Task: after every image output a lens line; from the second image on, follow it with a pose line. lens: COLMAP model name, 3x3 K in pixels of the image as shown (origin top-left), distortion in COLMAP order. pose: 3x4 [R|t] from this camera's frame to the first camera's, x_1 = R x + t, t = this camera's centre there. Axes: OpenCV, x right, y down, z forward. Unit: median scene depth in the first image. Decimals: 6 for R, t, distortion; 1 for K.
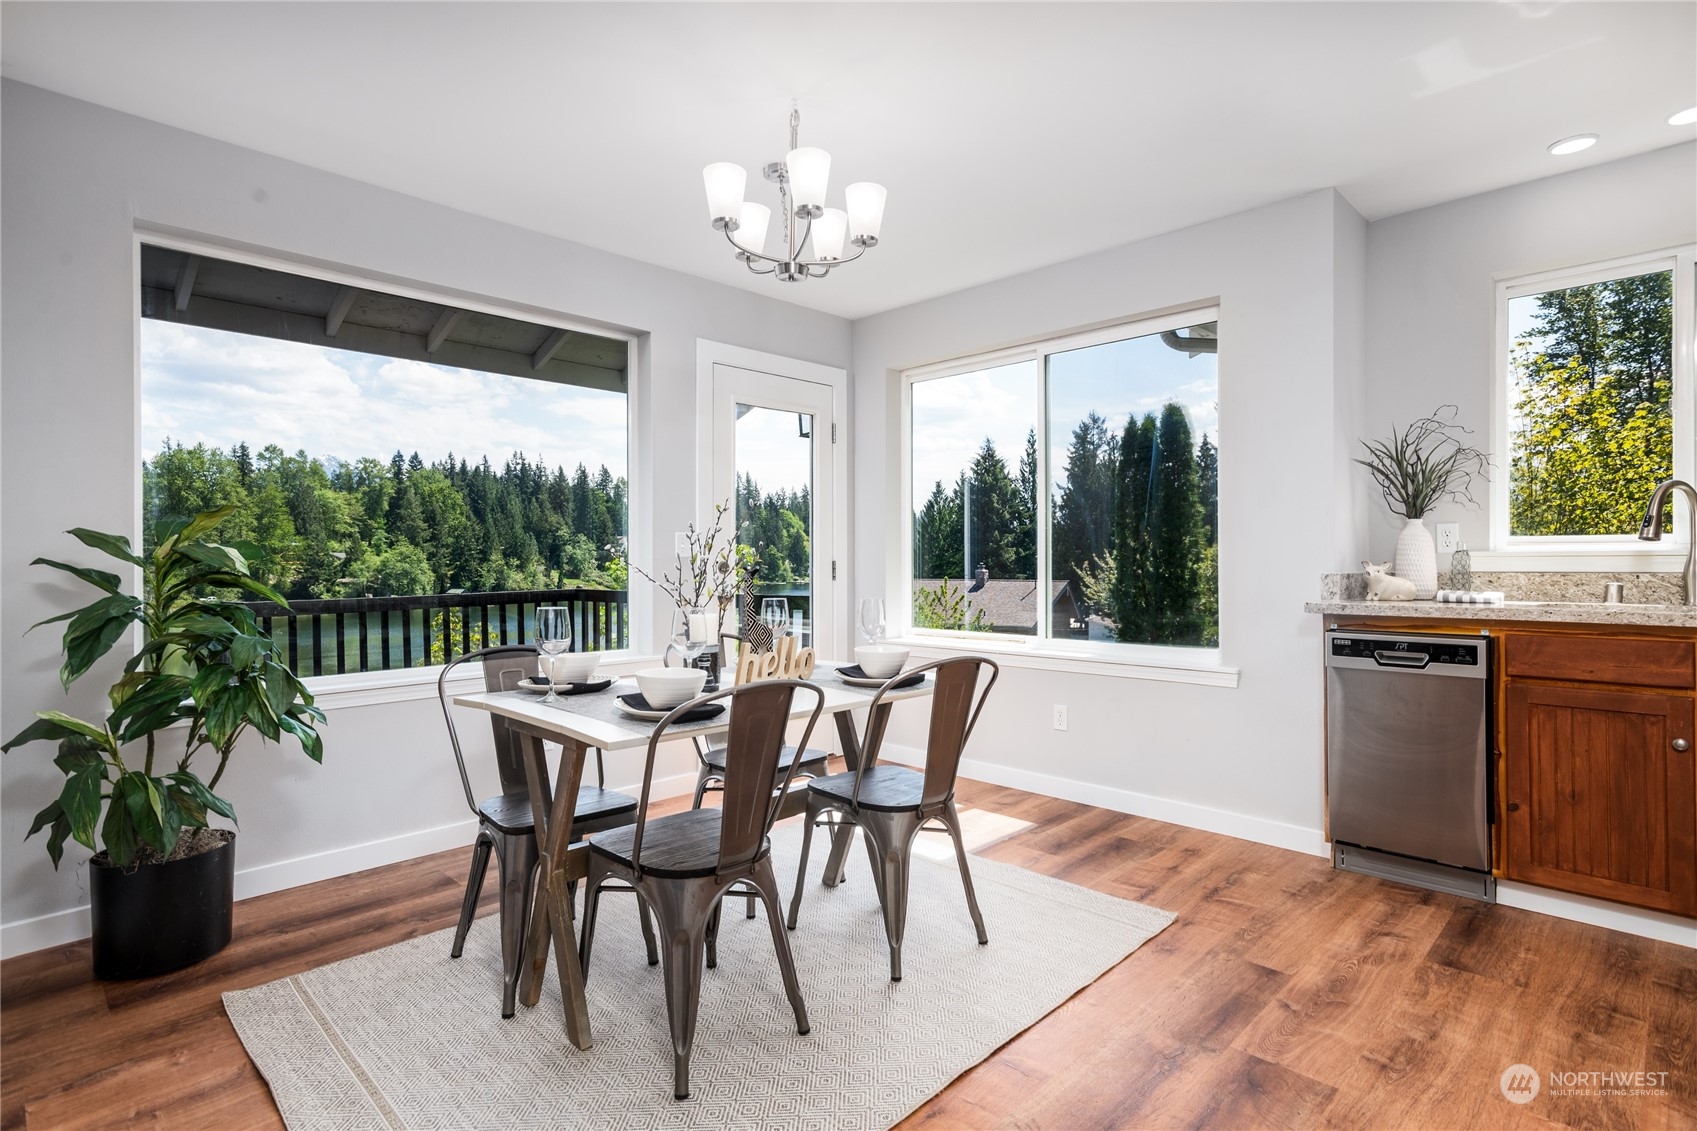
lens RADIAL K [[839.9, 0, 854.4], [0, 839.9, 562.9], [0, 0, 1]] dist [0.003451, 0.000867]
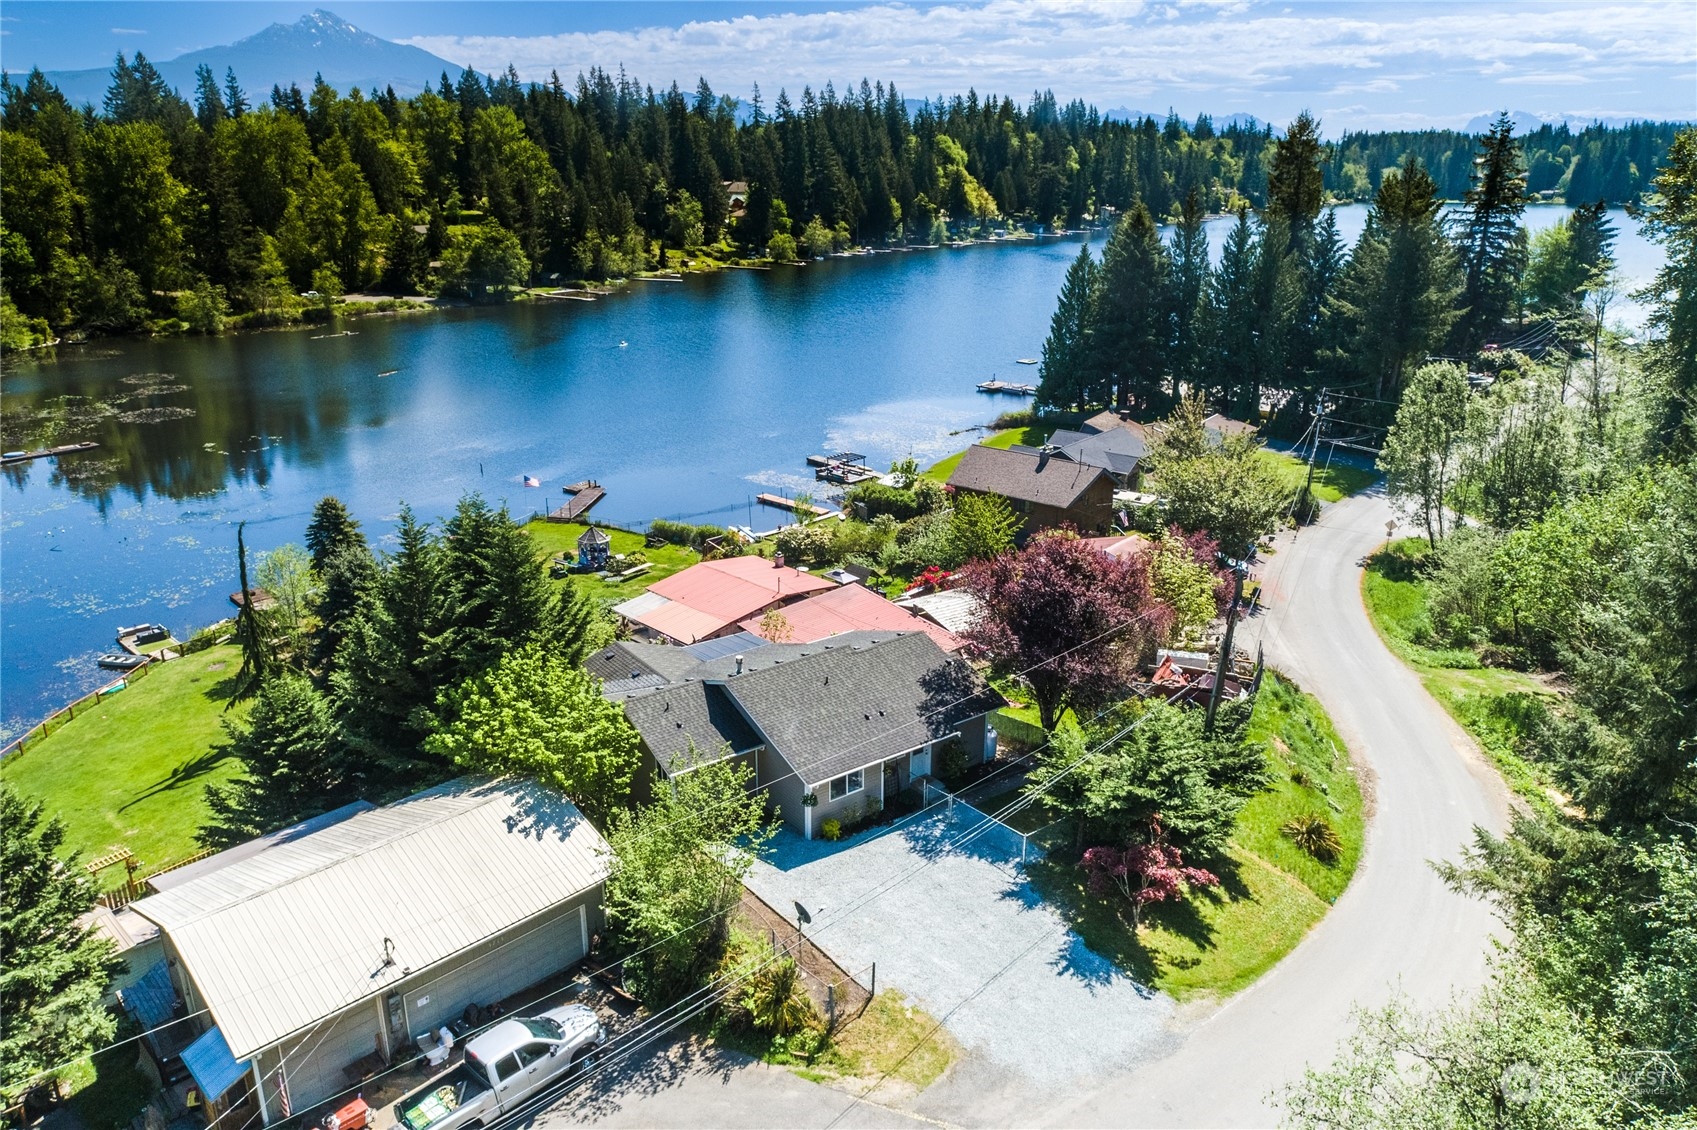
lens RADIAL K [[1152.4, 0, 848.5], [0, 1152.4, 565.0], [0, 0, 1]] dist [0.019341, -0.003317]
pose [[0.986561, 0.057556, -0.152919, 0.021281], [-0.004885, 0.945875, 0.324494, -0.059760], [0.163319, -0.319386, 0.933445, -0.125877]]
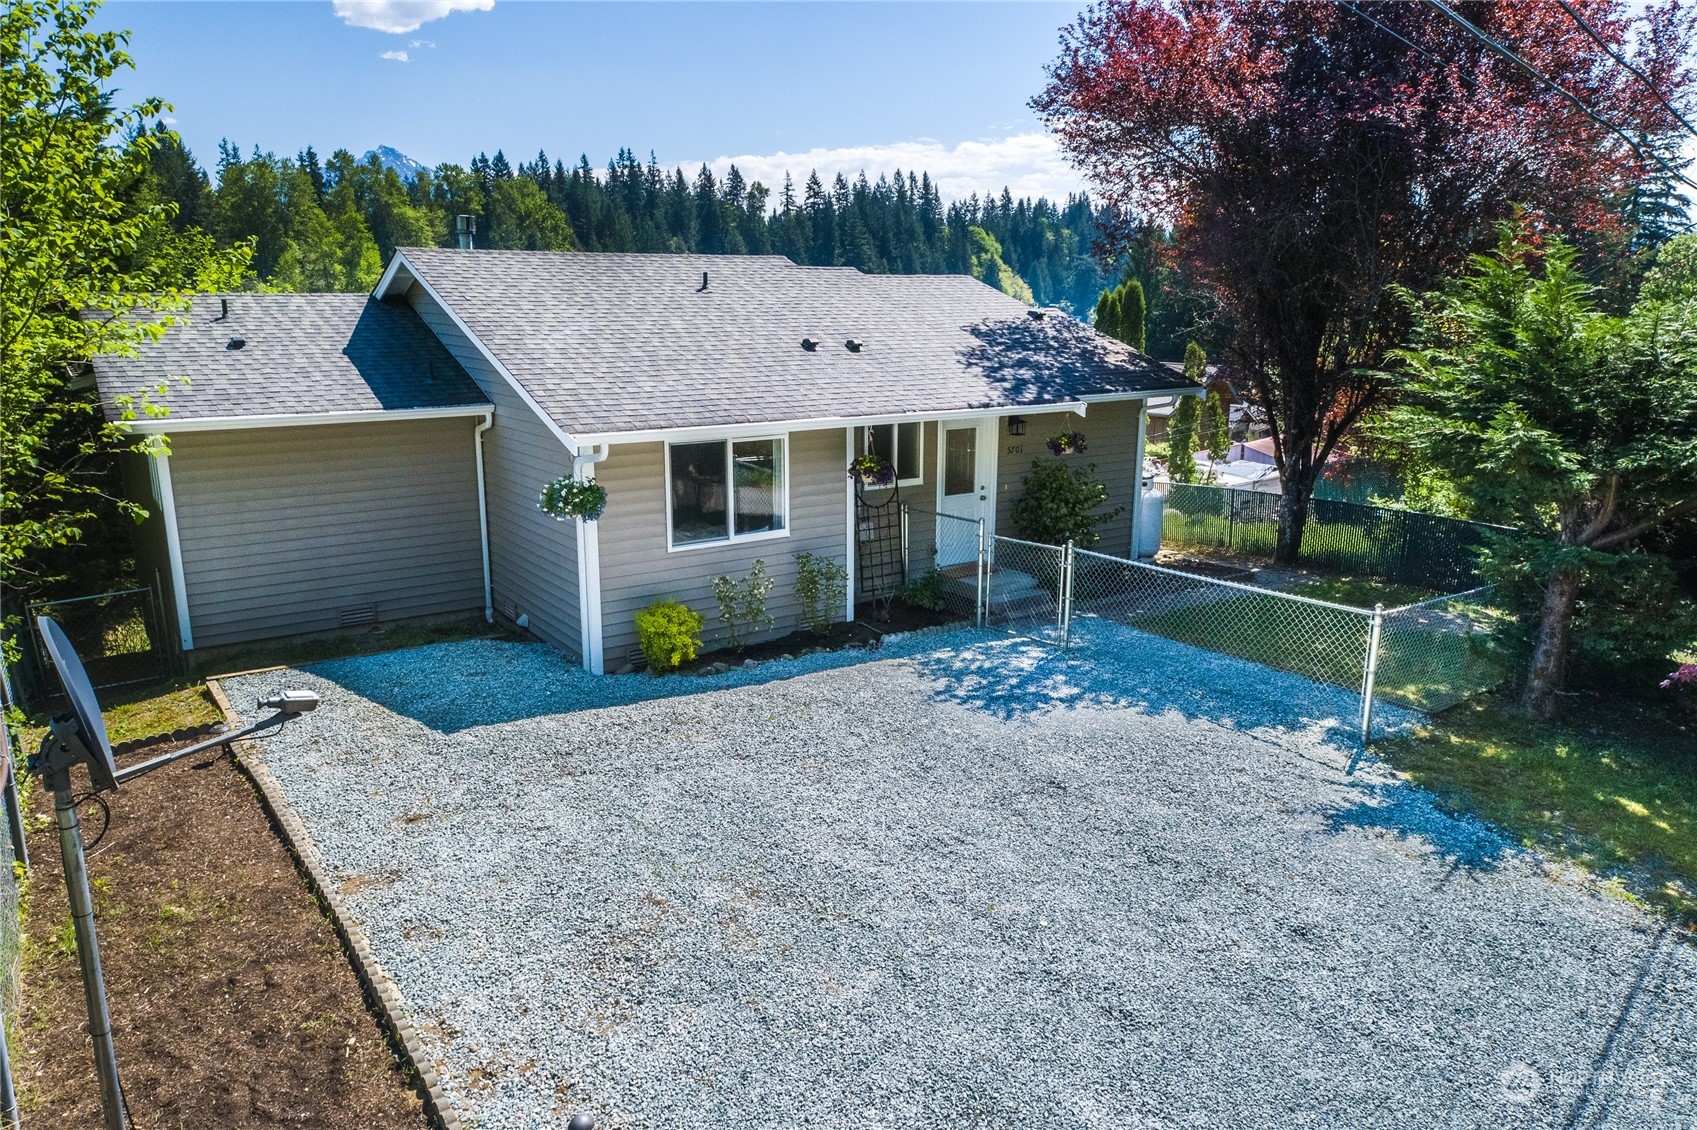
lens RADIAL K [[1152.4, 0, 848.5], [0, 1152.4, 565.0], [0, 0, 1]] dist [0.019341, -0.003317]
pose [[0.981307, 0.051038, -0.185560, 0.014899], [-0.007788, 0.973935, 0.226695, -0.006686], [0.192293, -0.221012, 0.956126, -0.057603]]
